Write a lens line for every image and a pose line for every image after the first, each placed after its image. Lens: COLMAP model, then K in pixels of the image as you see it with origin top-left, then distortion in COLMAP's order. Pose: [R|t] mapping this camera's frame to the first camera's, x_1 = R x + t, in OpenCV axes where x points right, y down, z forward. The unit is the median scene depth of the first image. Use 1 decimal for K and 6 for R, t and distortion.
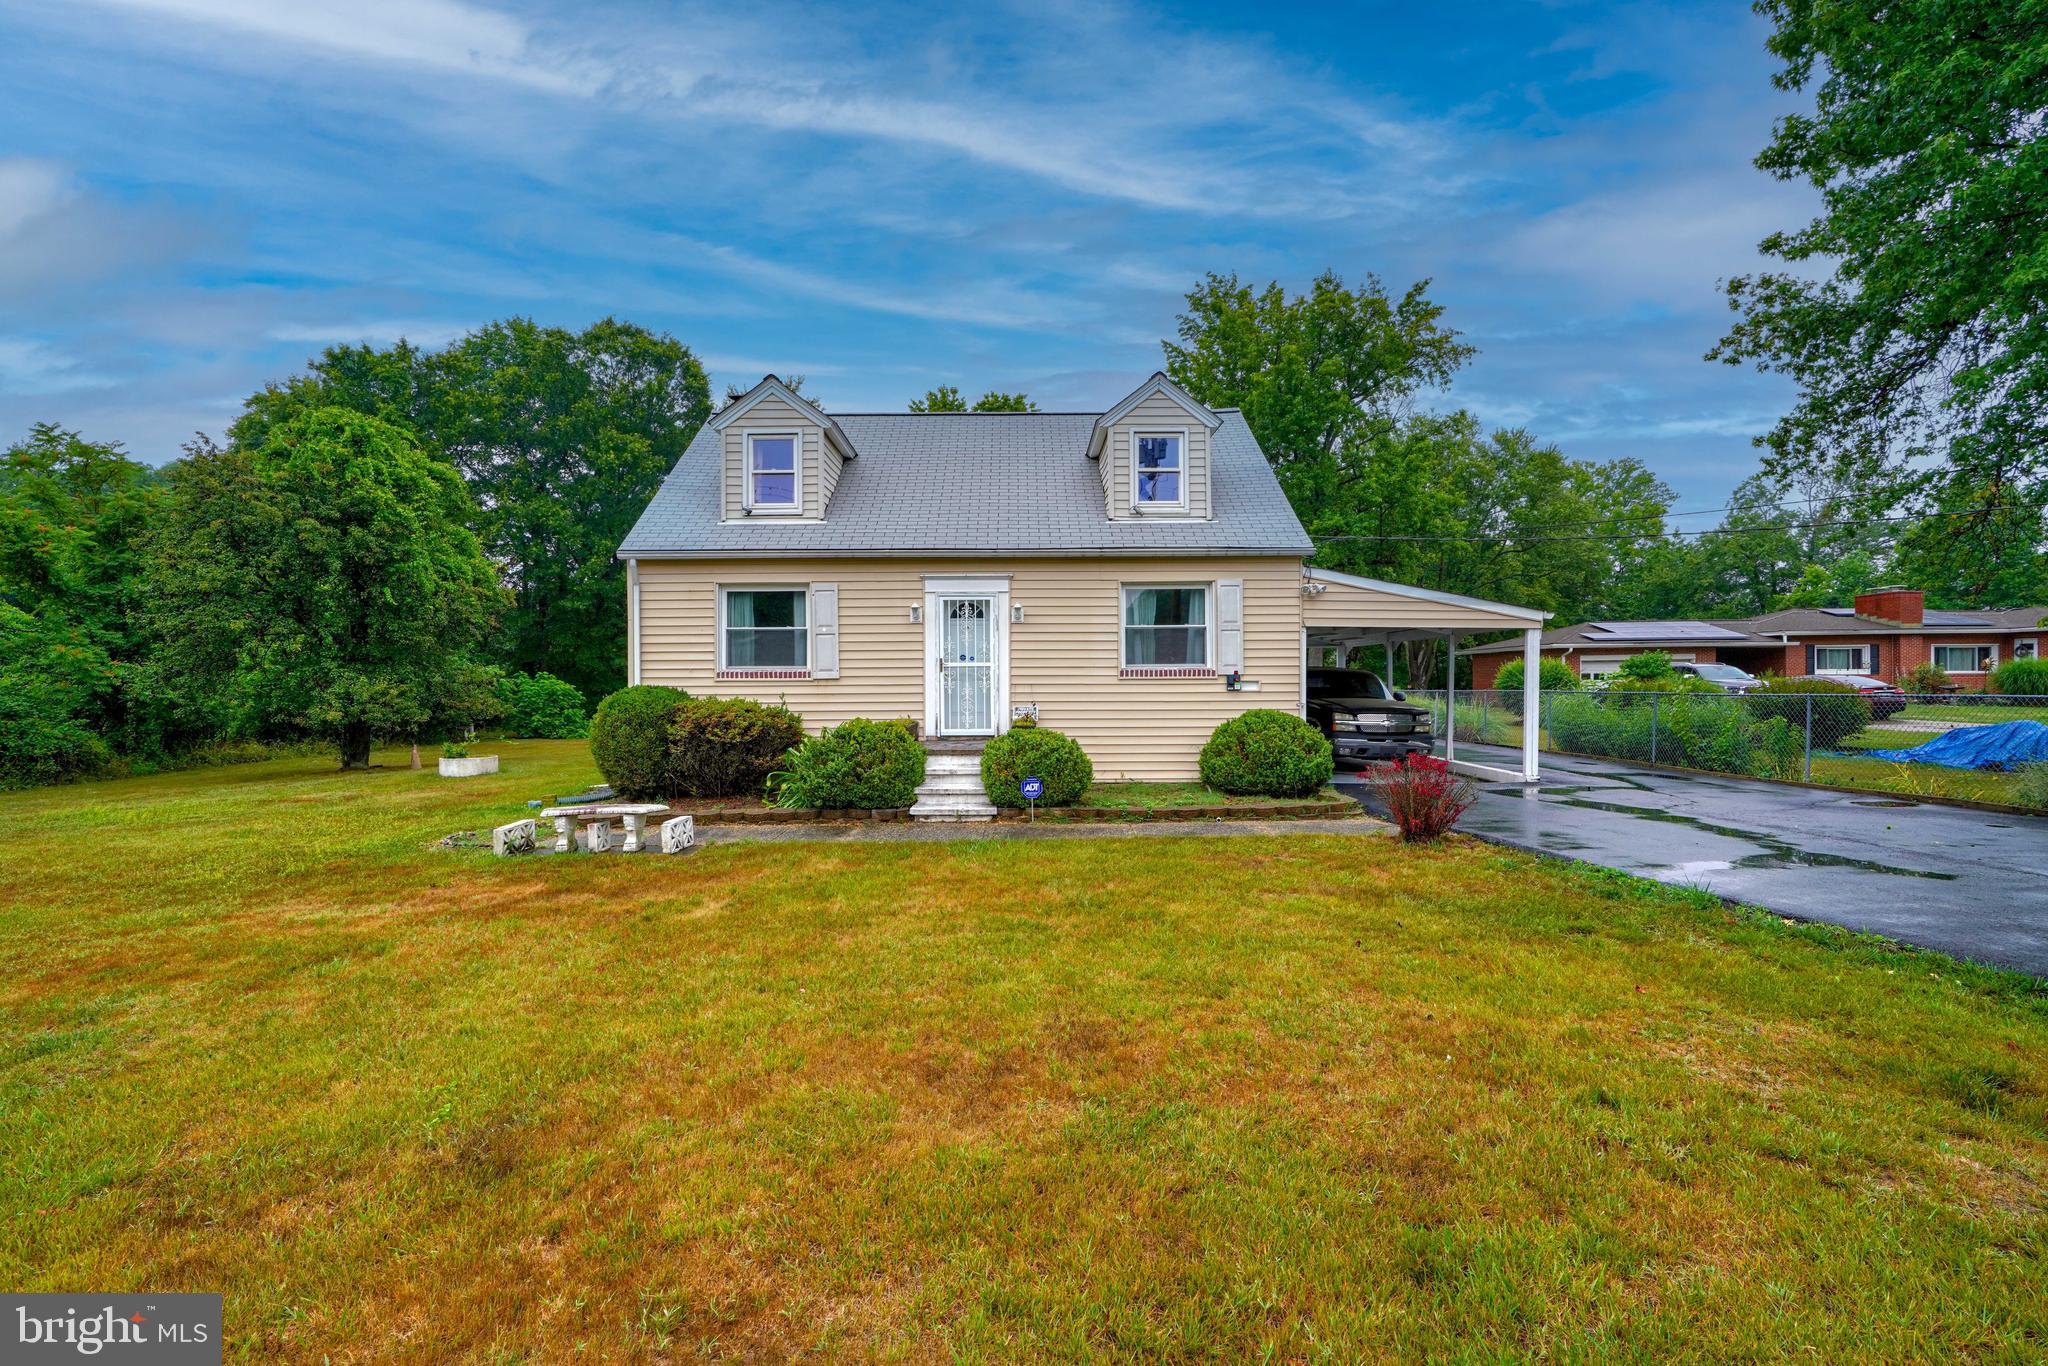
lens RADIAL K [[921.6, 0, 1023.7], [0, 921.6, 627.1], [0, 0, 1]] dist [-0.002843, 0.000041]
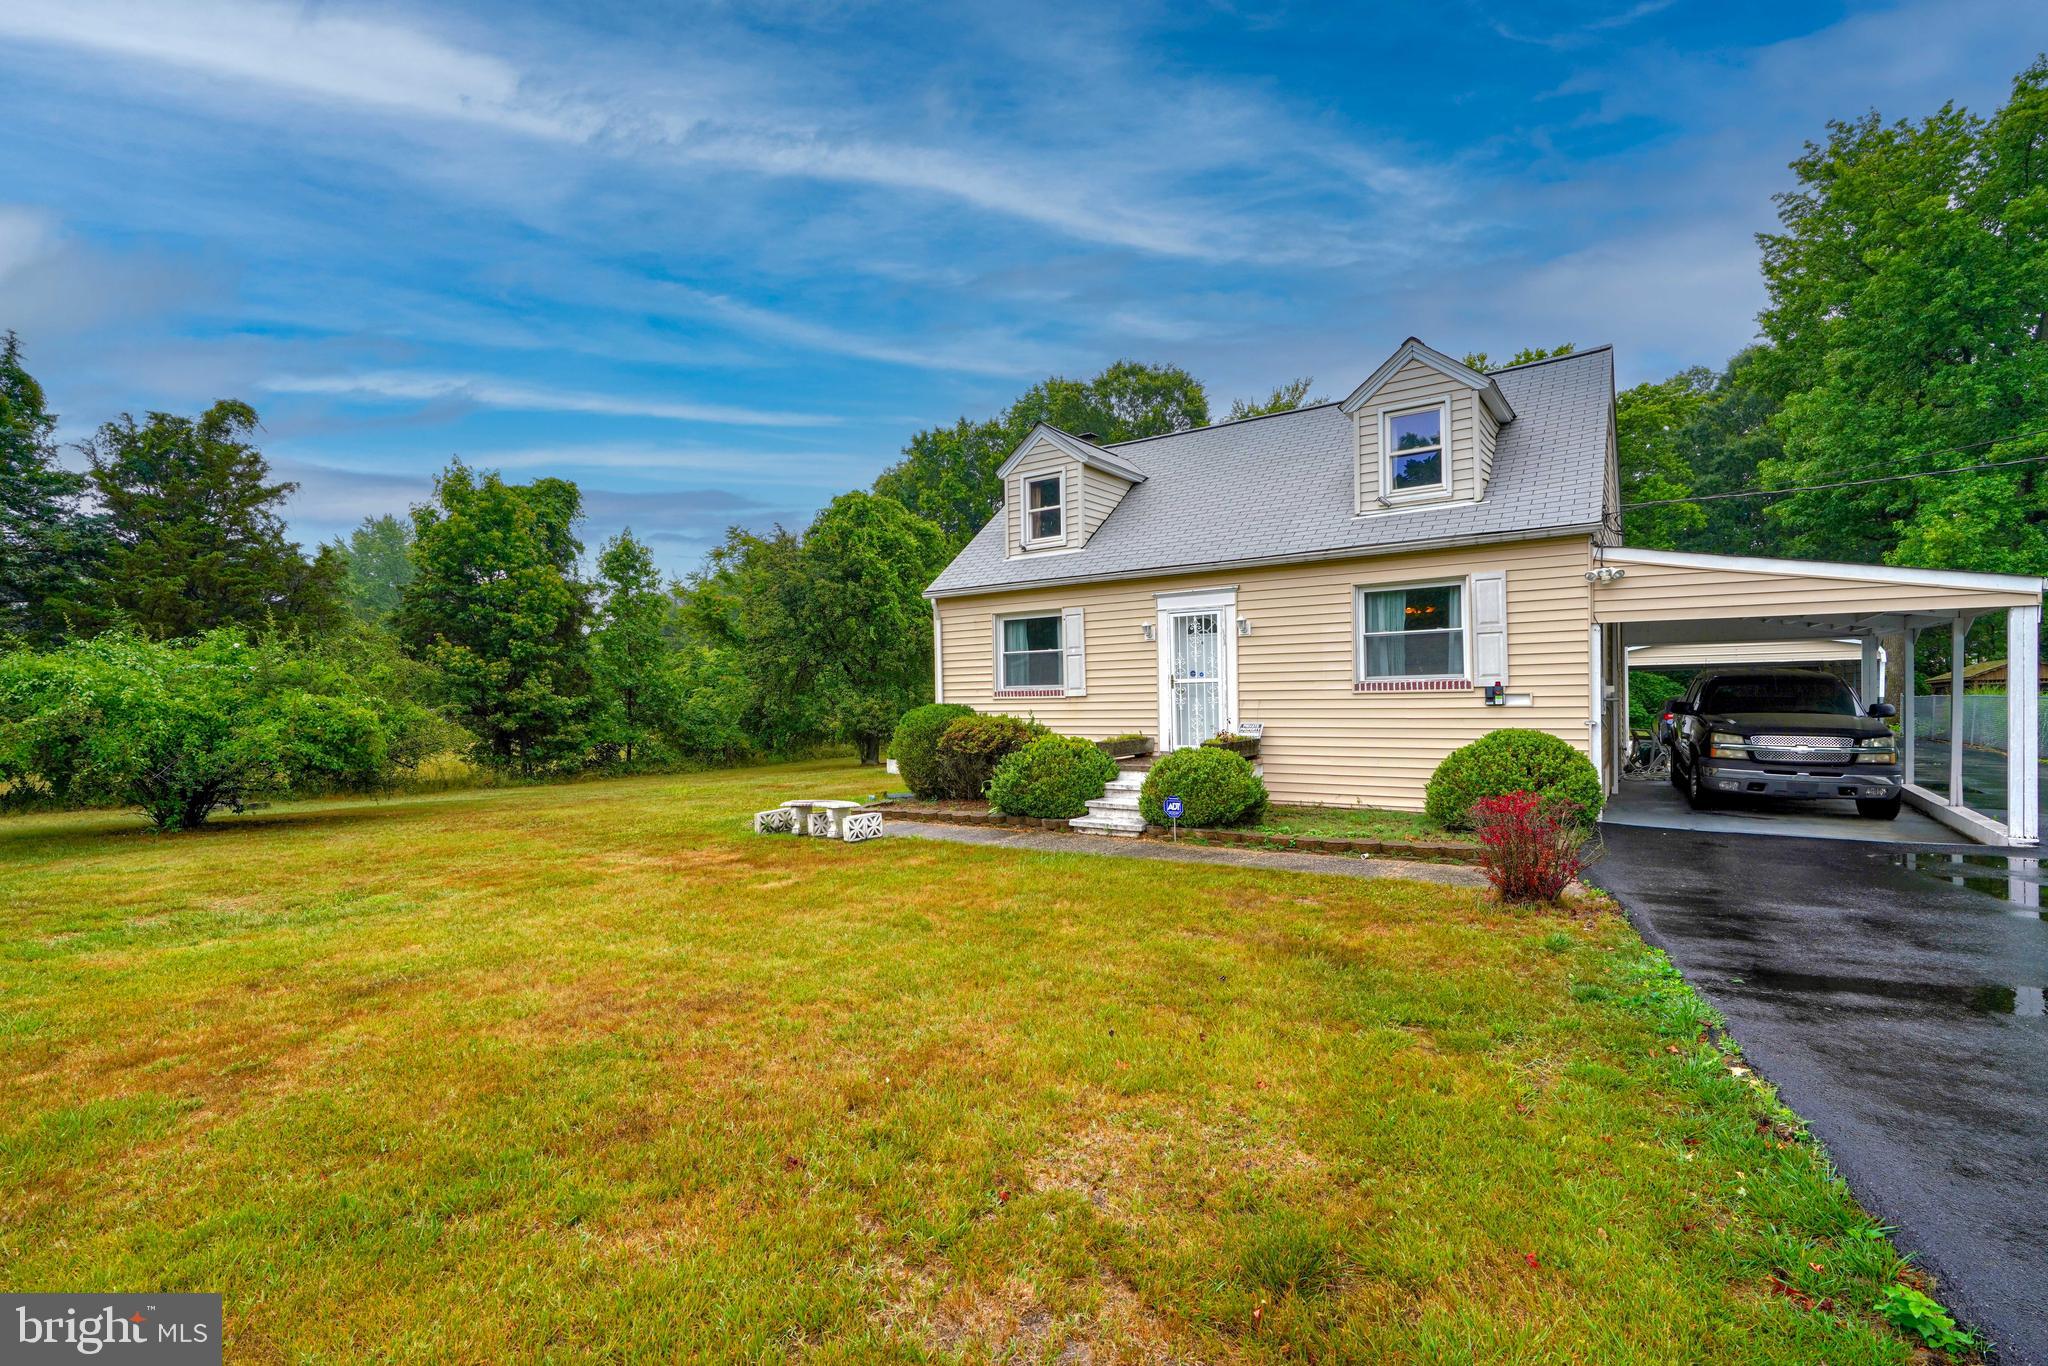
lens RADIAL K [[935.8, 0, 1021.8], [0, 935.8, 637.6], [0, 0, 1]] dist [-0.004402, 0.000100]
pose [[0.812684, -0.045986, -0.580887, 0.370040], [0.049188, 0.998737, -0.010249, -0.004419], [0.580625, -0.020243, 0.813920, 0.070145]]
